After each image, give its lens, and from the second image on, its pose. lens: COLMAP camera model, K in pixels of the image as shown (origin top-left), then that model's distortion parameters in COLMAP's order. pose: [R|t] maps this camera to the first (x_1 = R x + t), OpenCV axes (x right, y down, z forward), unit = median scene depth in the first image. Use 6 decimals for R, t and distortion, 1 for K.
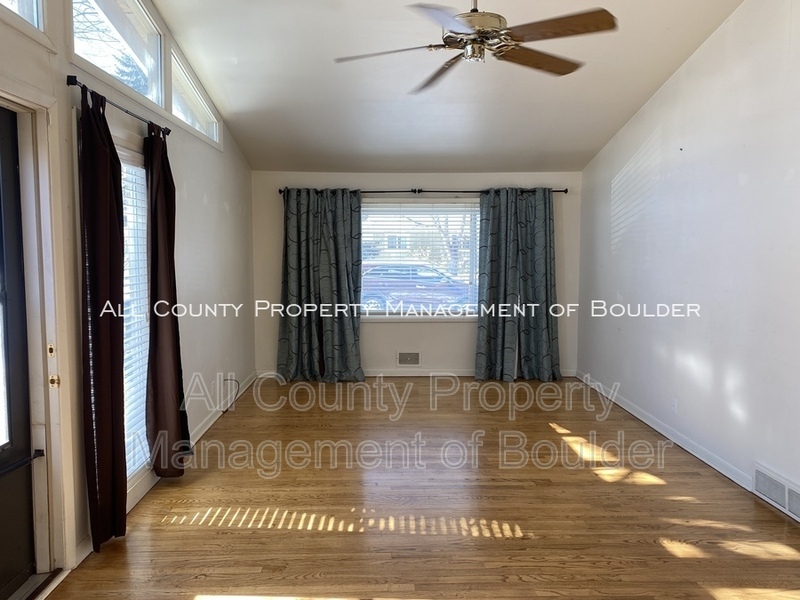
lens RADIAL K [[609.5, 0, 399.1], [0, 609.5, 298.2], [0, 0, 1]] dist [0.011362, -0.004714]
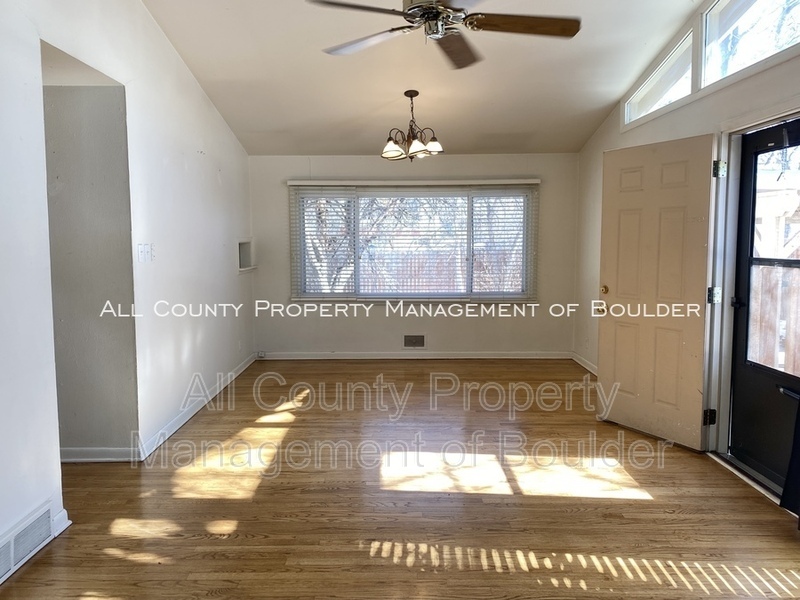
lens RADIAL K [[609.5, 0, 399.0], [0, 609.5, 297.8], [0, 0, 1]] dist [0.011362, -0.004714]
pose [[-0.999506, 0.004186, 0.031150, 0.127963], [0.009724, 0.983650, 0.179826, -0.130259], [-0.029888, 0.180040, -0.983205, 1.771927]]
